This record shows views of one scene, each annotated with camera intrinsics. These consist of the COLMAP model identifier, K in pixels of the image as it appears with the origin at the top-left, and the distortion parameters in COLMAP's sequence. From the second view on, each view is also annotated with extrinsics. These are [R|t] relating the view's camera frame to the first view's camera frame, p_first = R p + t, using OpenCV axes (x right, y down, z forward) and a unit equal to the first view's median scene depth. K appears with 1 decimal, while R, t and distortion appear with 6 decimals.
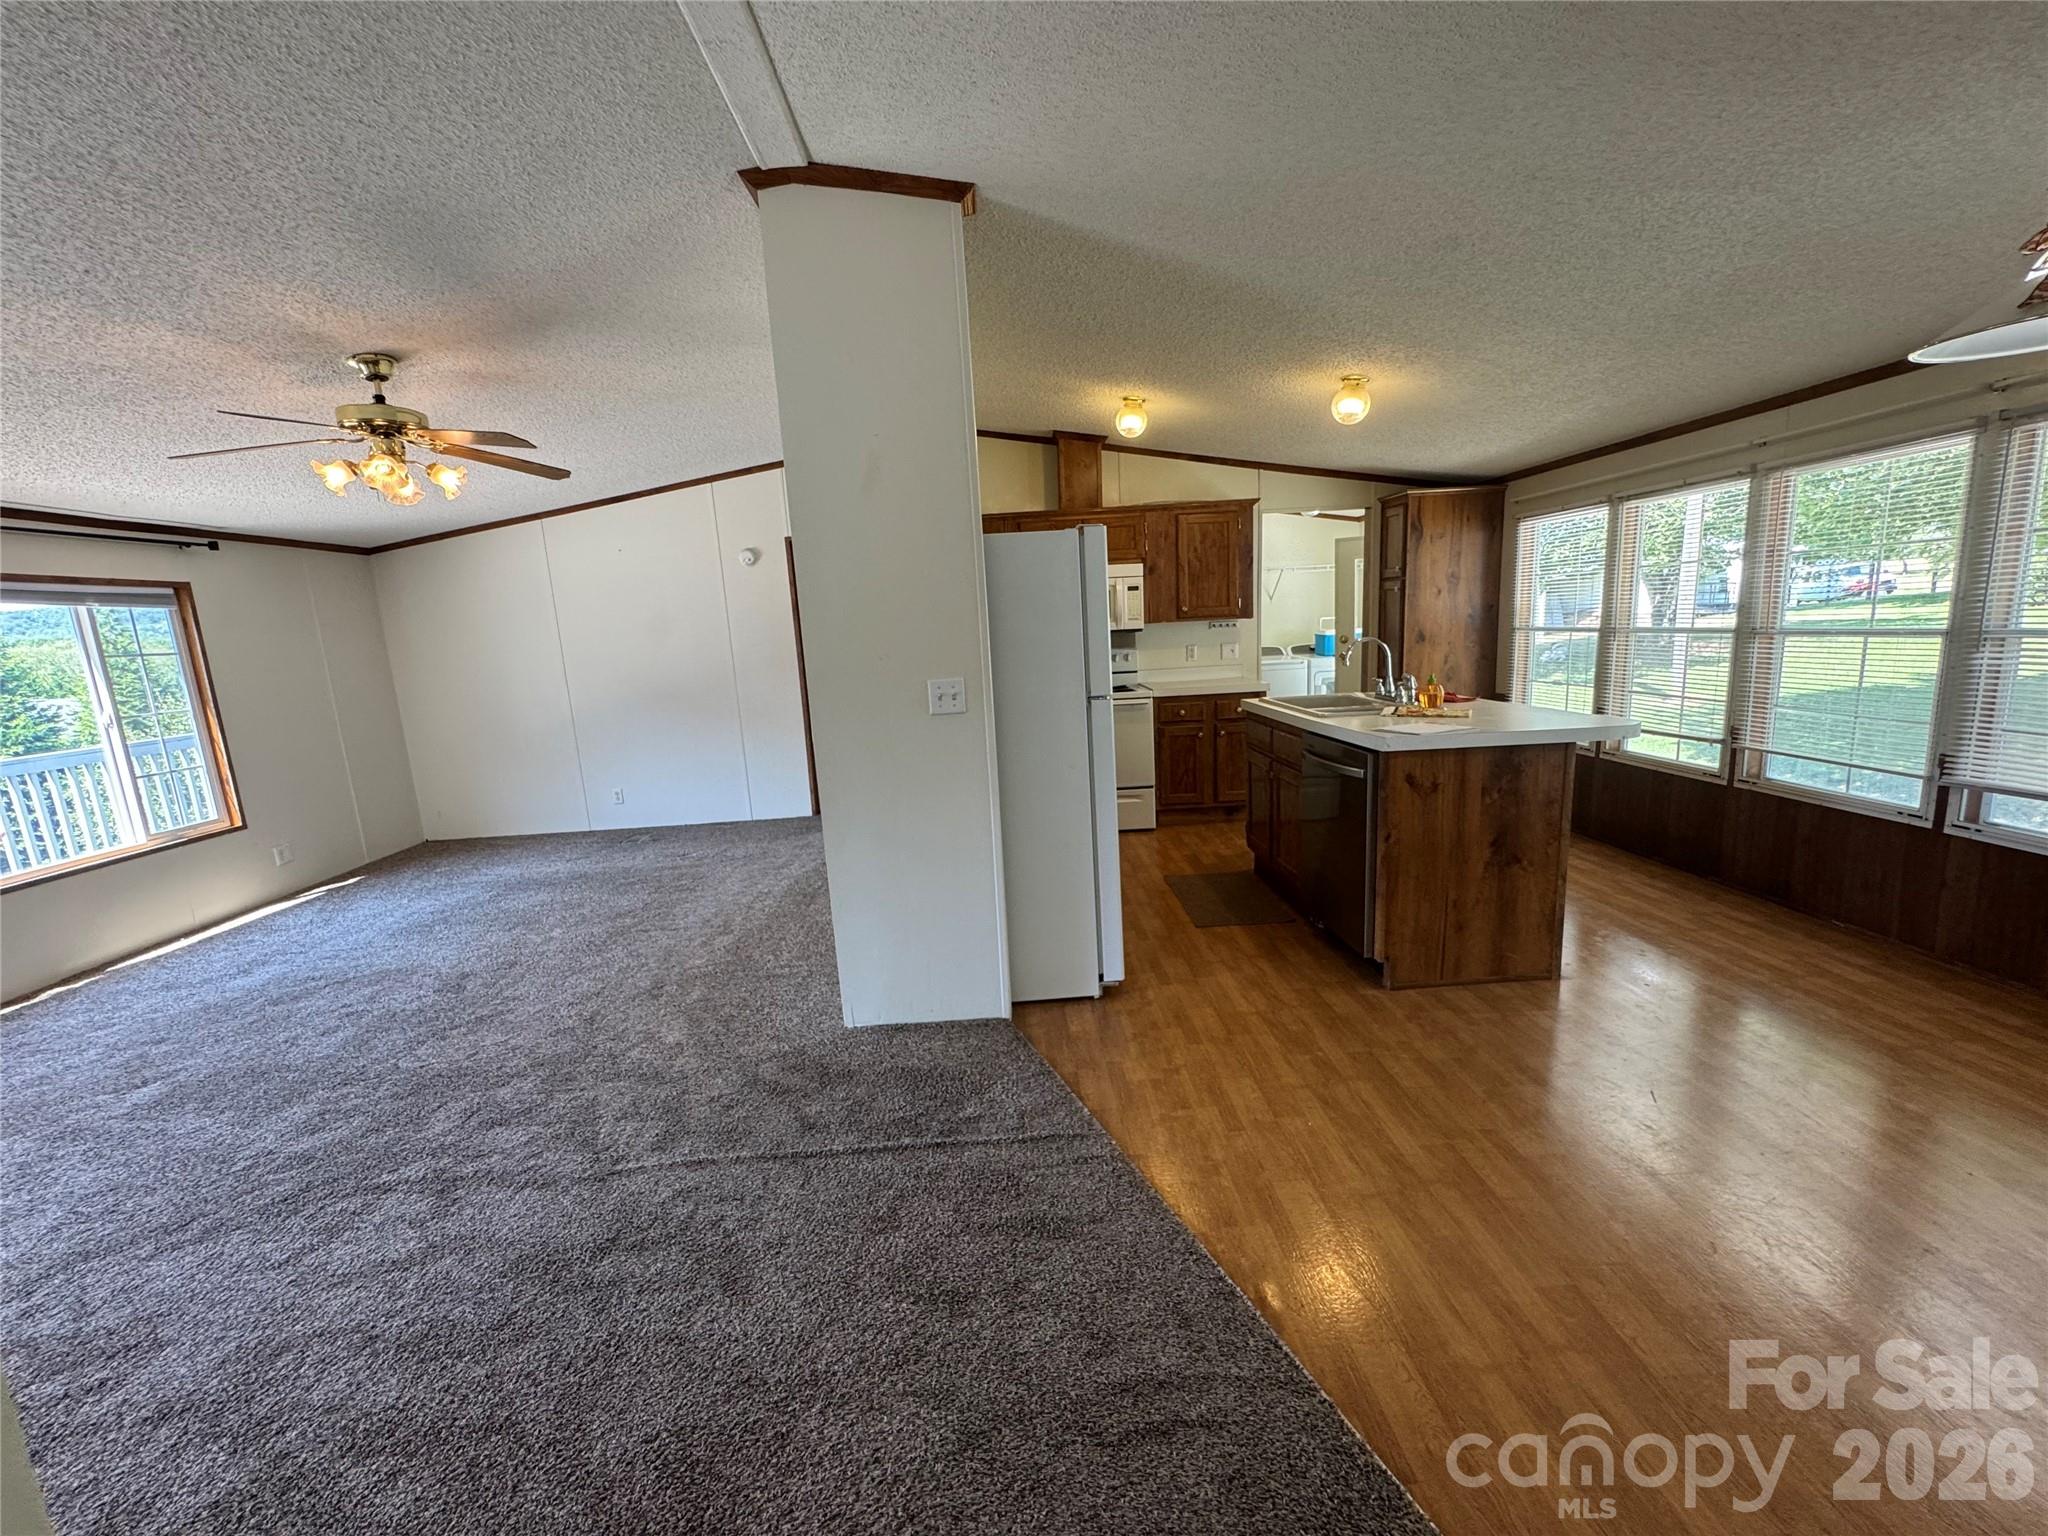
lens RADIAL K [[820.3, 0, 1022.8], [0, 820.3, 768.6], [0, 0, 1]] dist [-0.007094, 0.001762]
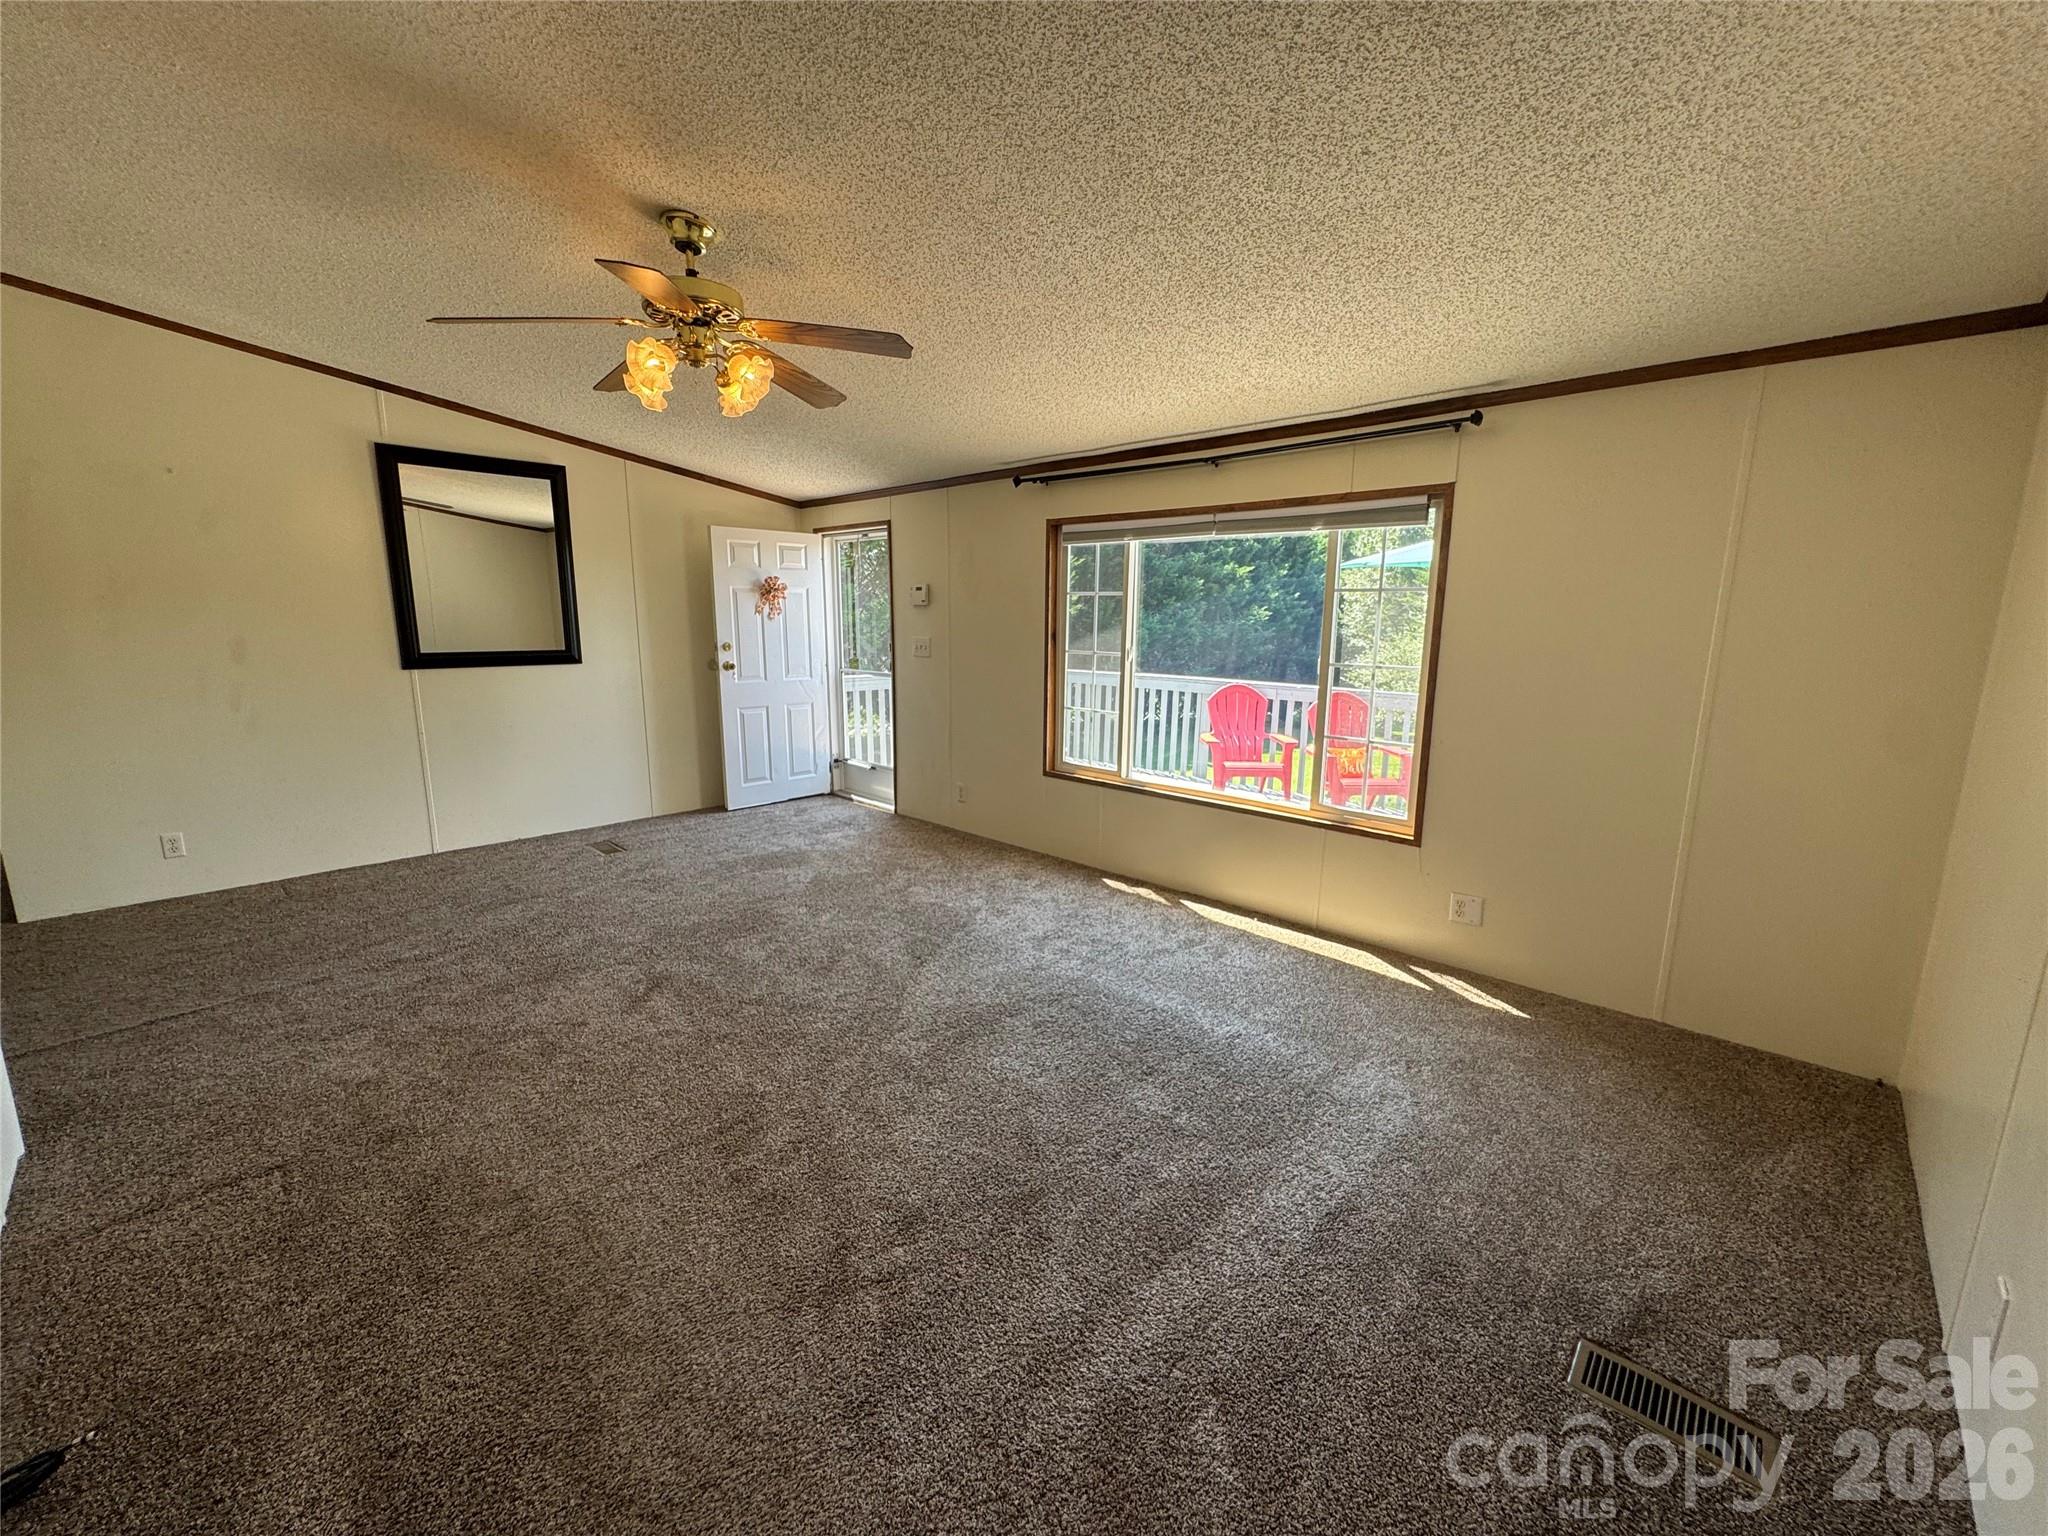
lens RADIAL K [[820.3, 0, 1020.3], [0, 820.3, 769.3], [0, 0, 1]] dist [-0.007094, 0.001762]
pose [[-0.709079, 0.178337, -0.682204, -0.321174], [-0.094211, 0.934854, 0.342305, -0.249562], [0.698807, 0.306993, -0.646084, 1.535249]]
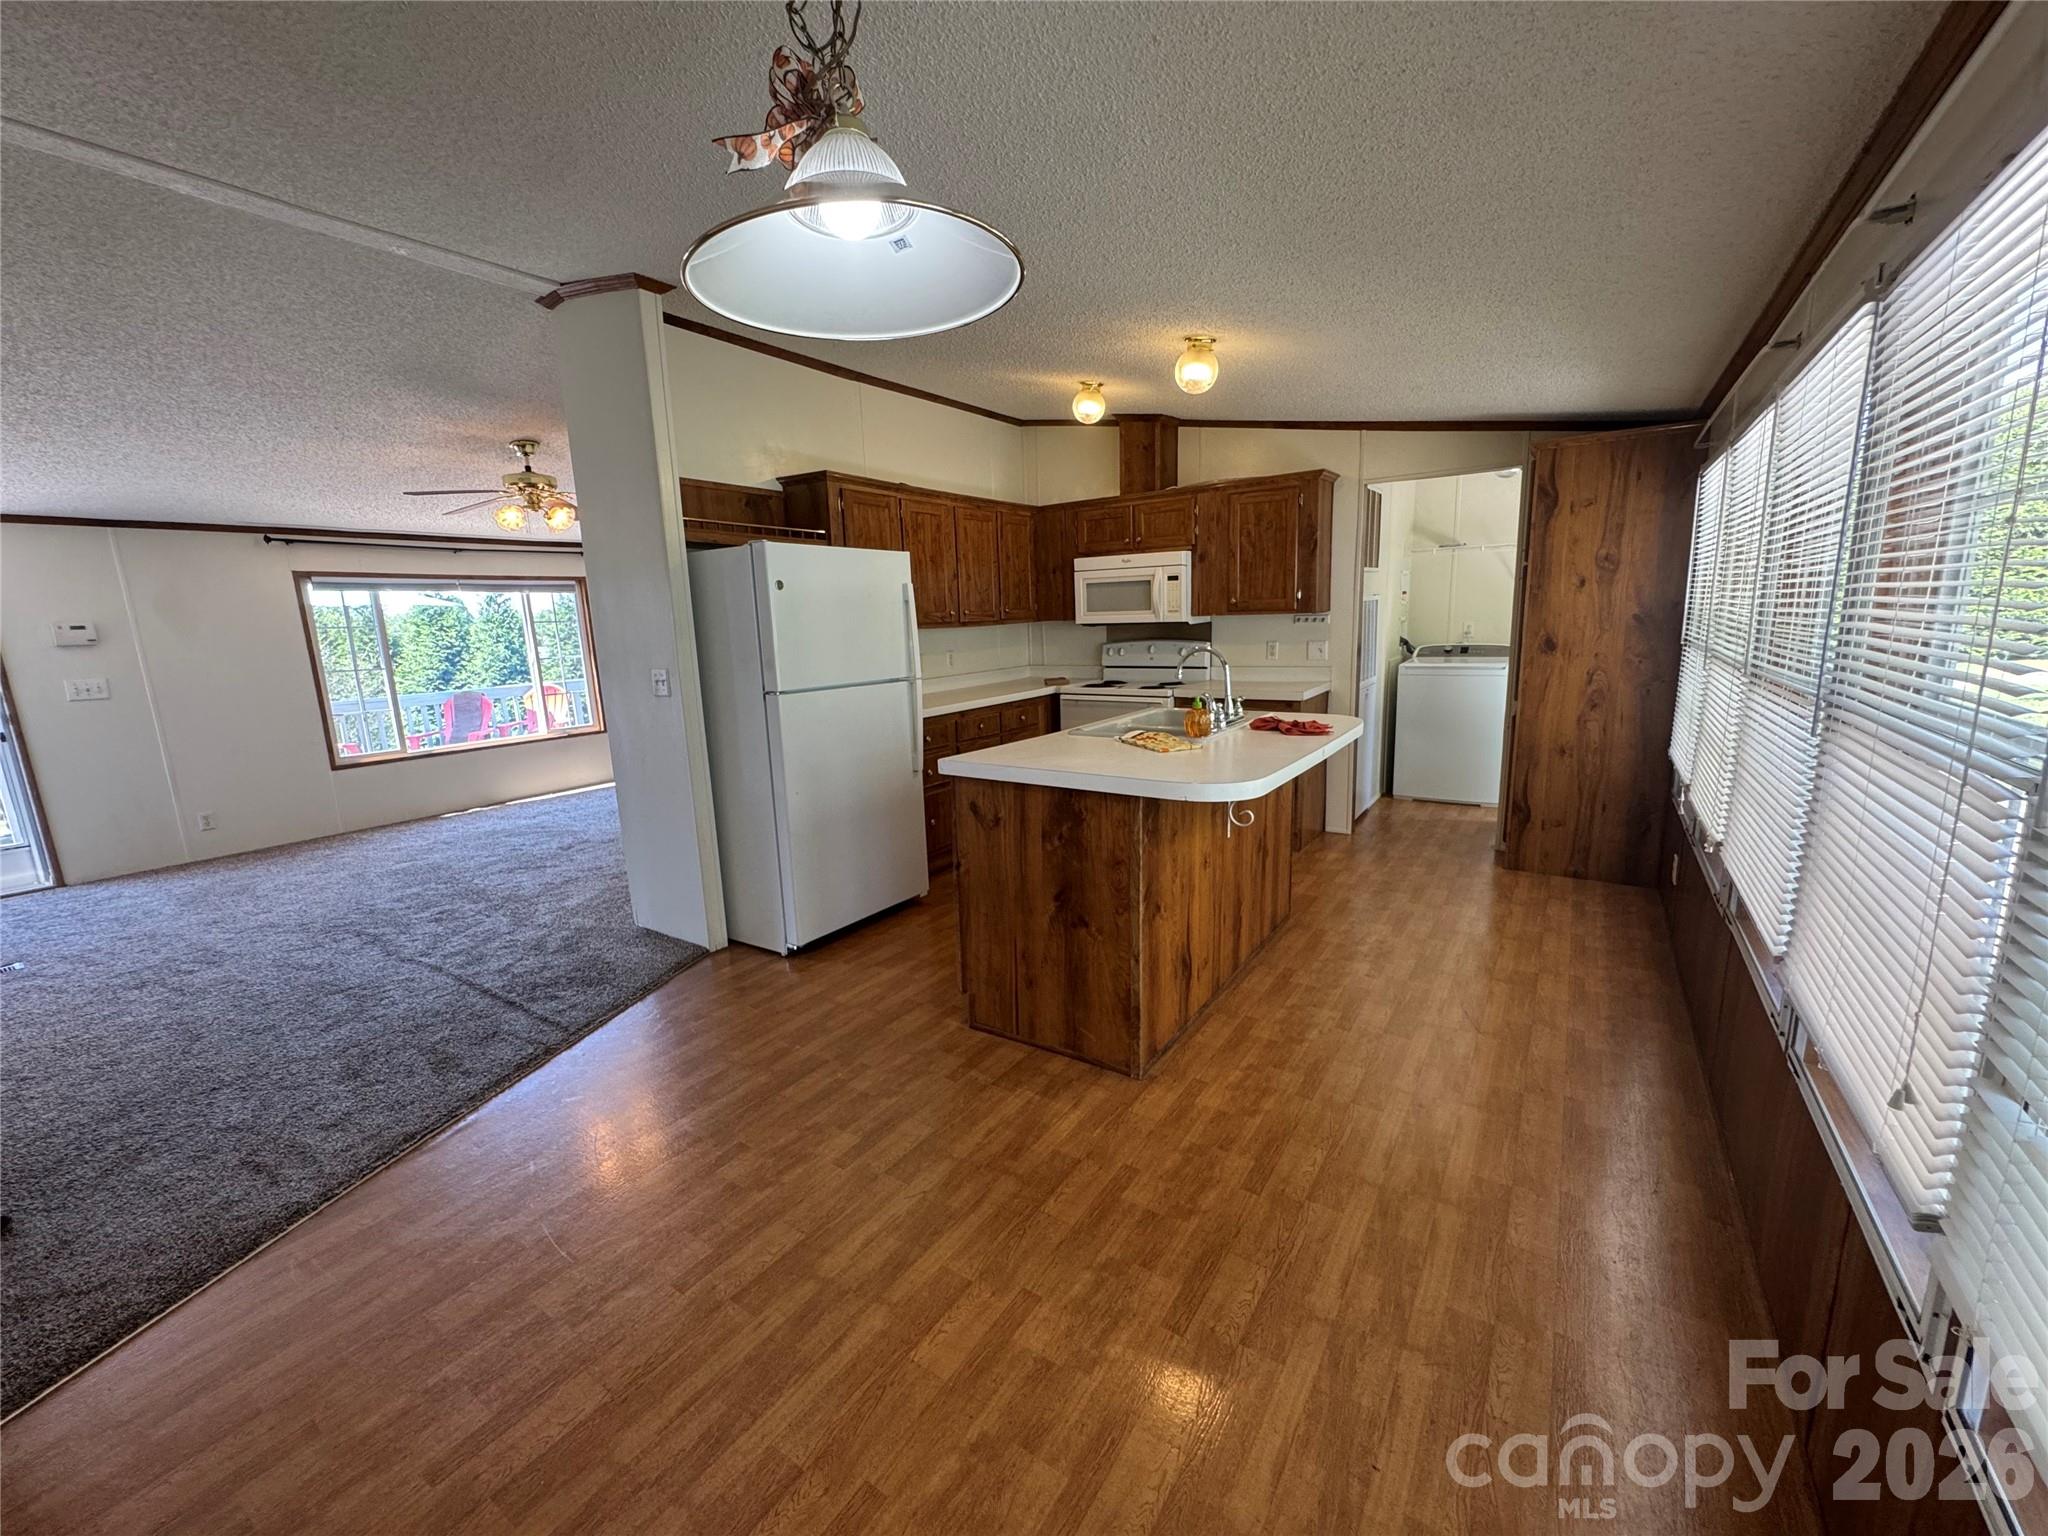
lens RADIAL K [[820.3, 0, 1027.6], [0, 820.3, 769.9], [0, 0, 1]] dist [-0.007094, 0.001762]
pose [[0.812860, 0.132911, -0.567092, 0.806231], [-0.109846, 0.991127, 0.074843, -0.081722], [0.572007, 0.001456, 0.820247, 0.212275]]
